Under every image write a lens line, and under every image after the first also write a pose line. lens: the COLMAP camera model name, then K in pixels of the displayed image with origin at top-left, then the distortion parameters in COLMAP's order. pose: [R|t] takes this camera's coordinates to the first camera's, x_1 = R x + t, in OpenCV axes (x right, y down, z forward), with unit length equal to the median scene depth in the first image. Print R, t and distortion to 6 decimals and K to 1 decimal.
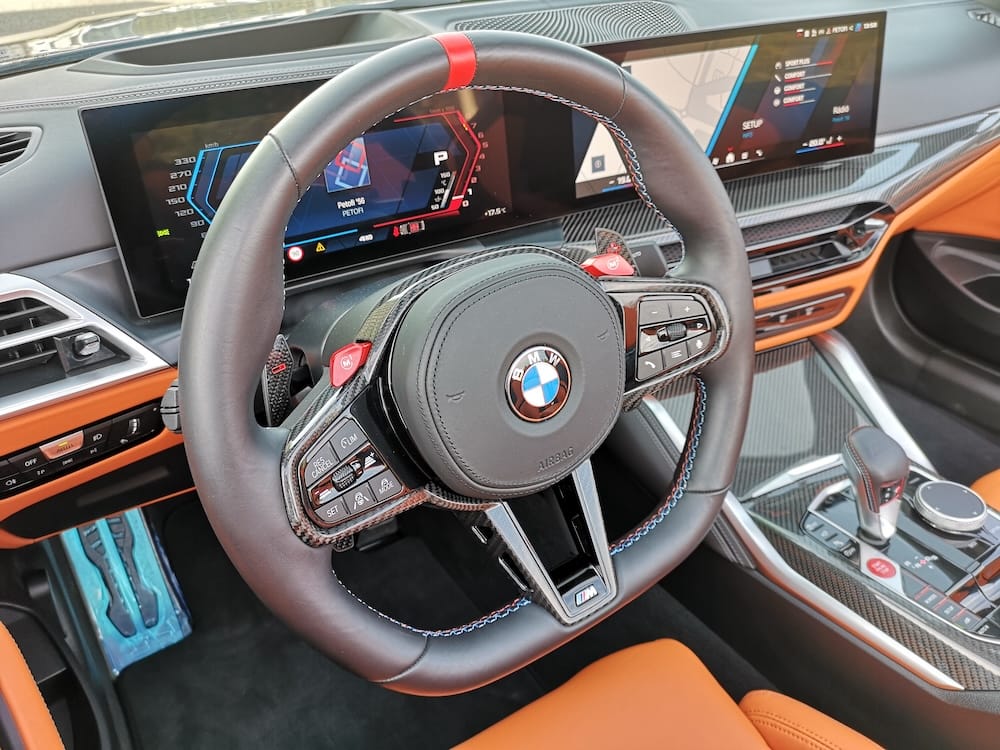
lens RADIAL K [[782.2, 0, 497.2], [0, 782.2, 363.2], [0, 0, 1]] dist [0.034765, -0.044746]
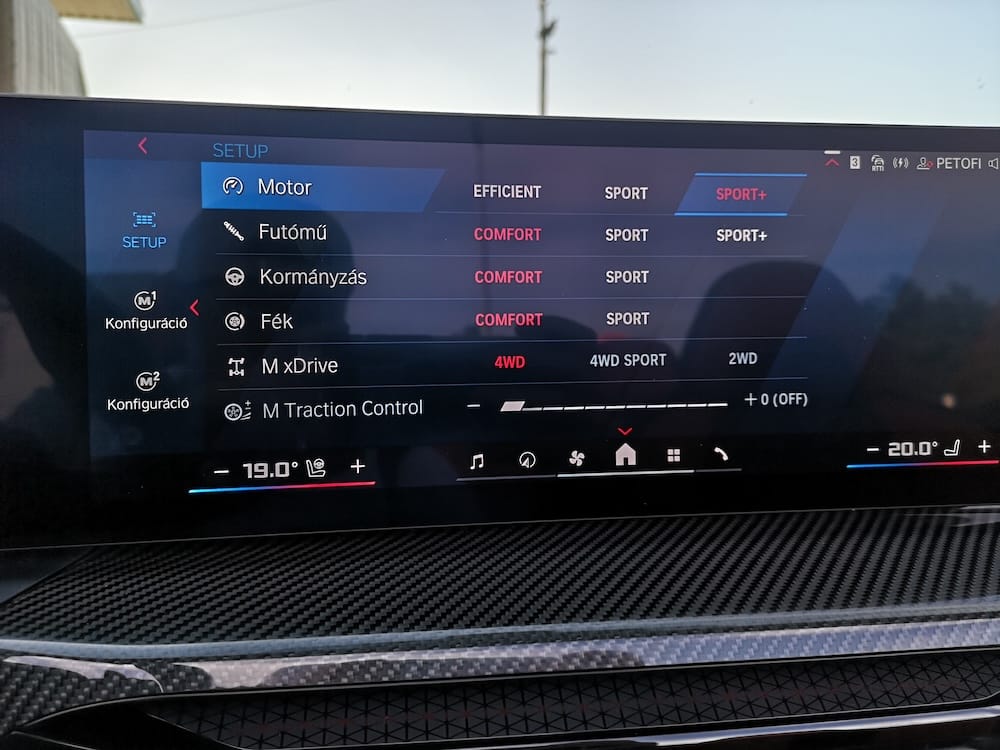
lens RADIAL K [[778.0, 0, 502.2], [0, 778.0, 371.3], [0, 0, 1]] dist [0.051675, -0.065657]
pose [[0.959155, 0.082836, -0.270482, 0.379969], [-0.178072, 0.919752, -0.349781, -0.182940], [0.219801, 0.383659, 0.896935, 0.738710]]
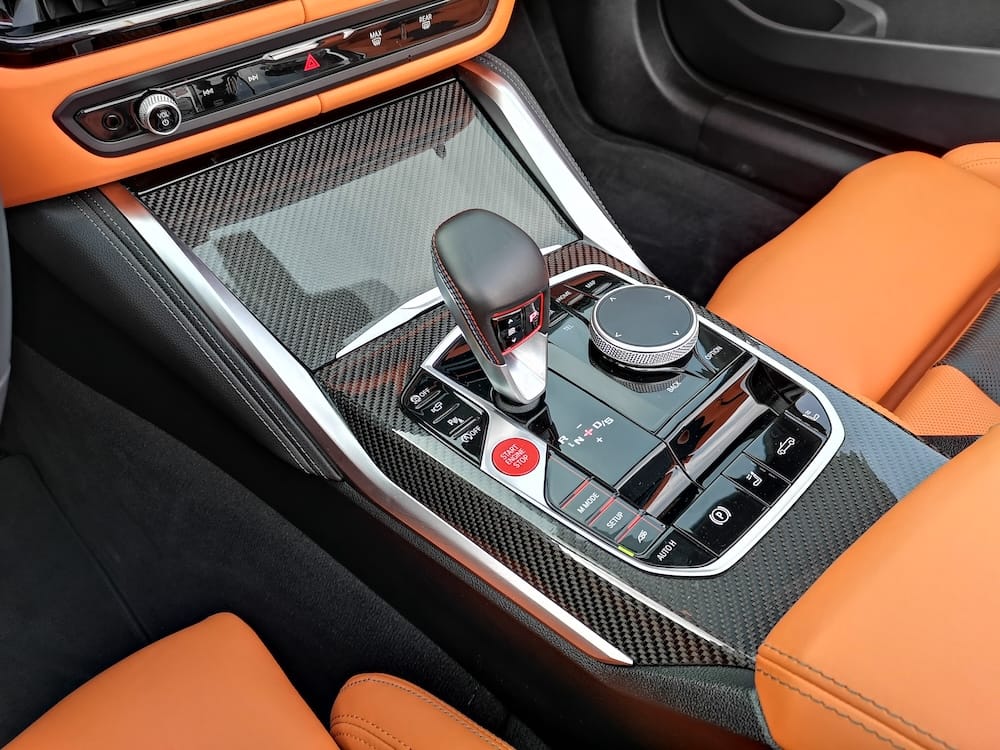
lens RADIAL K [[778.0, 0, 502.2], [0, 778.0, 371.3], [0, 0, 1]] dist [0.051675, -0.065657]
pose [[0.977613, -0.163140, 0.132887, 0.399234], [0.127918, 0.962246, 0.240249, 0.060704], [-0.167064, -0.217871, 0.961573, 0.455138]]
